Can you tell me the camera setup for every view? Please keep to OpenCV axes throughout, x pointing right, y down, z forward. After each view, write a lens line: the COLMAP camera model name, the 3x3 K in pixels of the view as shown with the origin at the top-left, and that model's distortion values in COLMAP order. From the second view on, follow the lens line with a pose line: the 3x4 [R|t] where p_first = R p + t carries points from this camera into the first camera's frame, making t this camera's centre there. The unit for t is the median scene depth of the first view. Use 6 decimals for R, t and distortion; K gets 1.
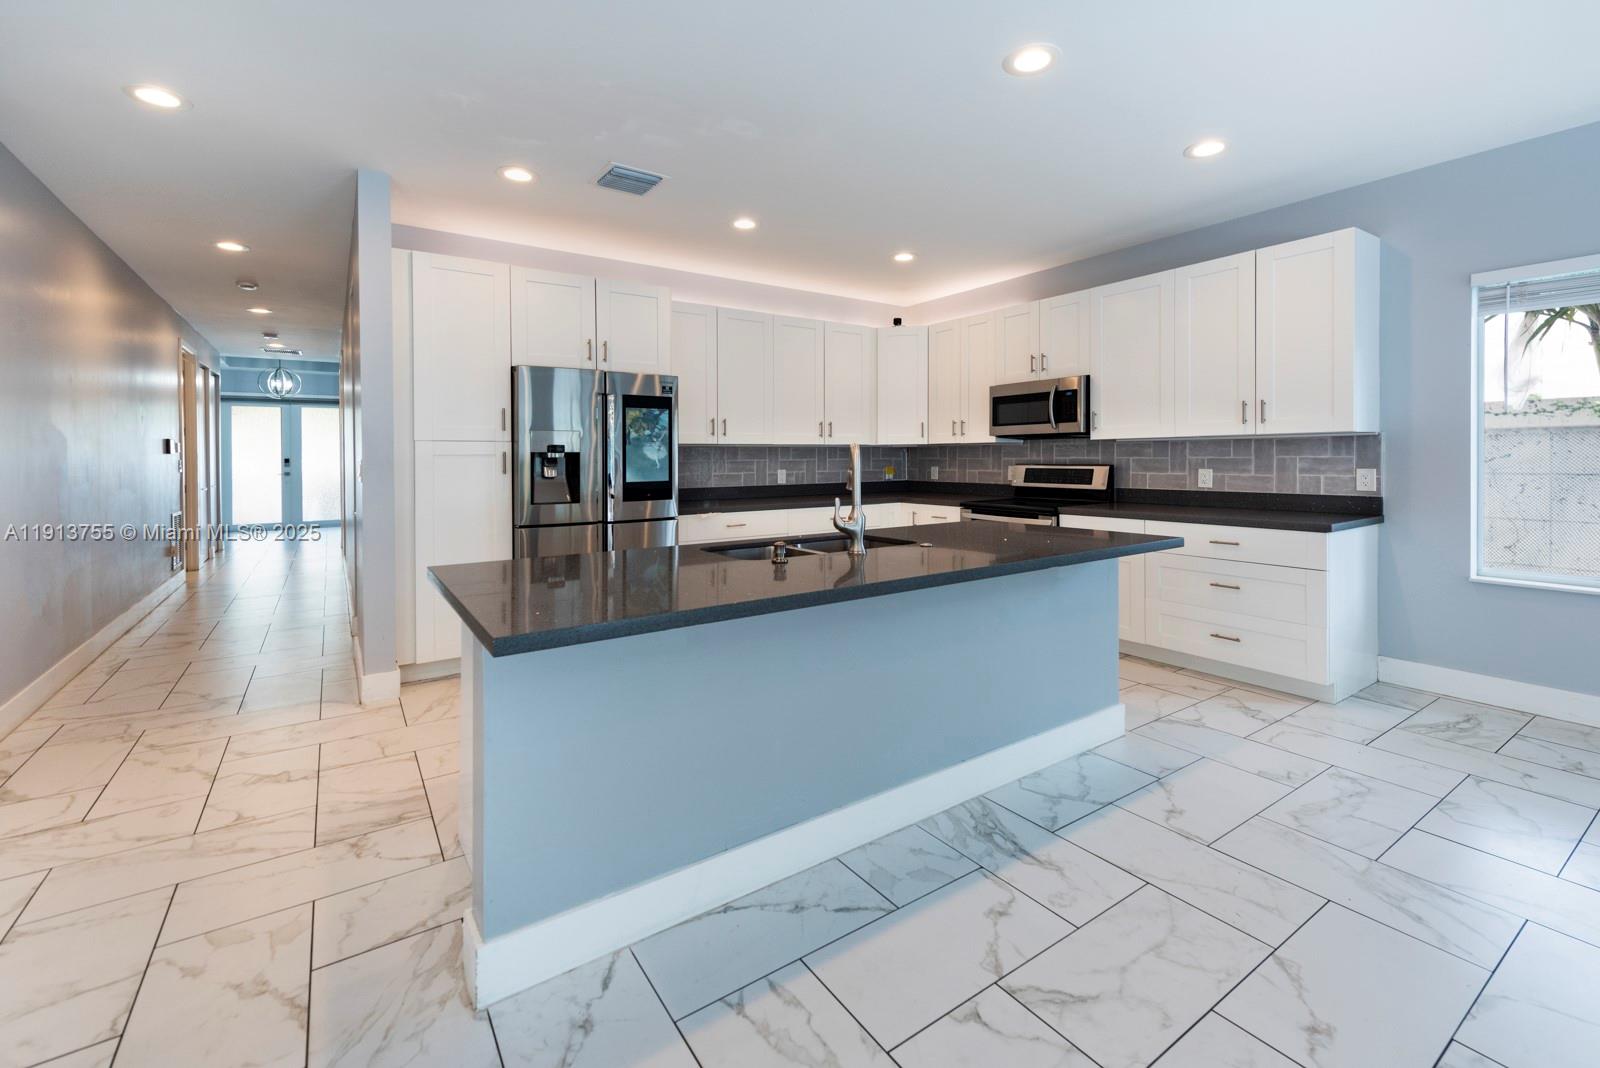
lens RADIAL K [[643.3, 0, 804.0], [0, 643.3, 454.6], [0, 0, 1]] dist [0.000337, 0.000238]
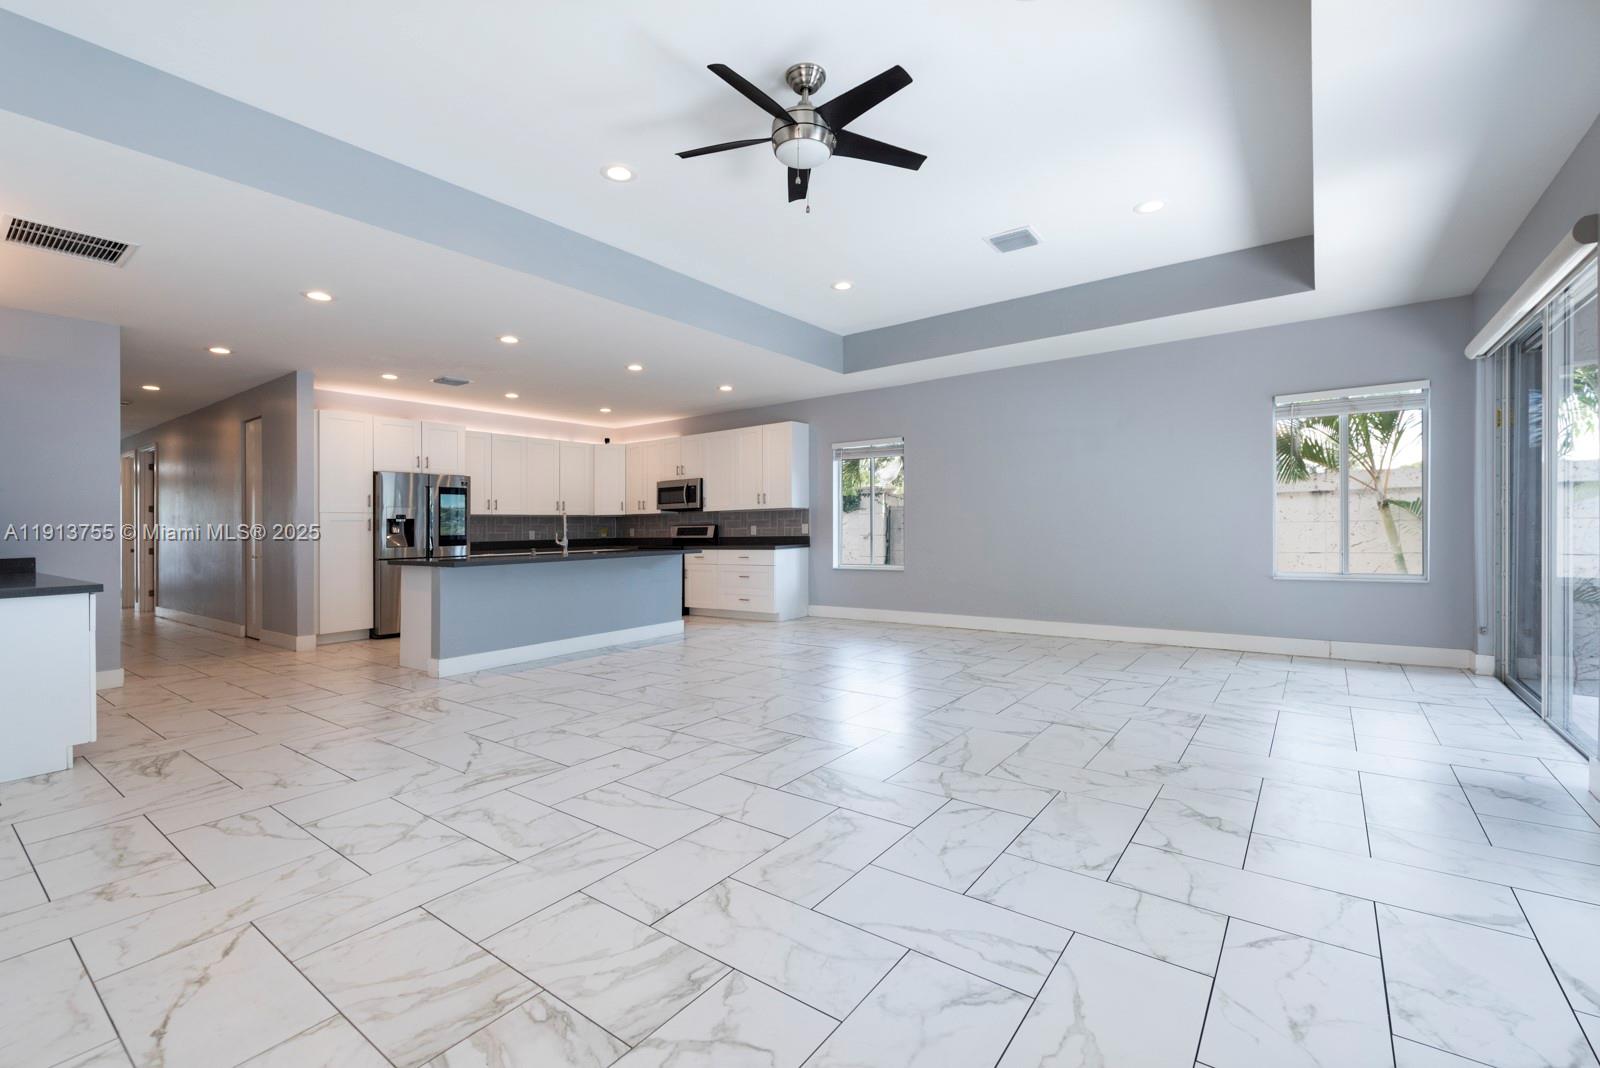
lens RADIAL K [[677.9, 0, 772.8], [0, 677.9, 516.3], [0, 0, 1]] dist [0.015770, -0.002840]
pose [[0.953000, -0.004050, 0.302945, 0.030270], [0.010676, 0.999739, -0.020222, 0.034631], [-0.302783, 0.022506, 0.952794, -1.007179]]
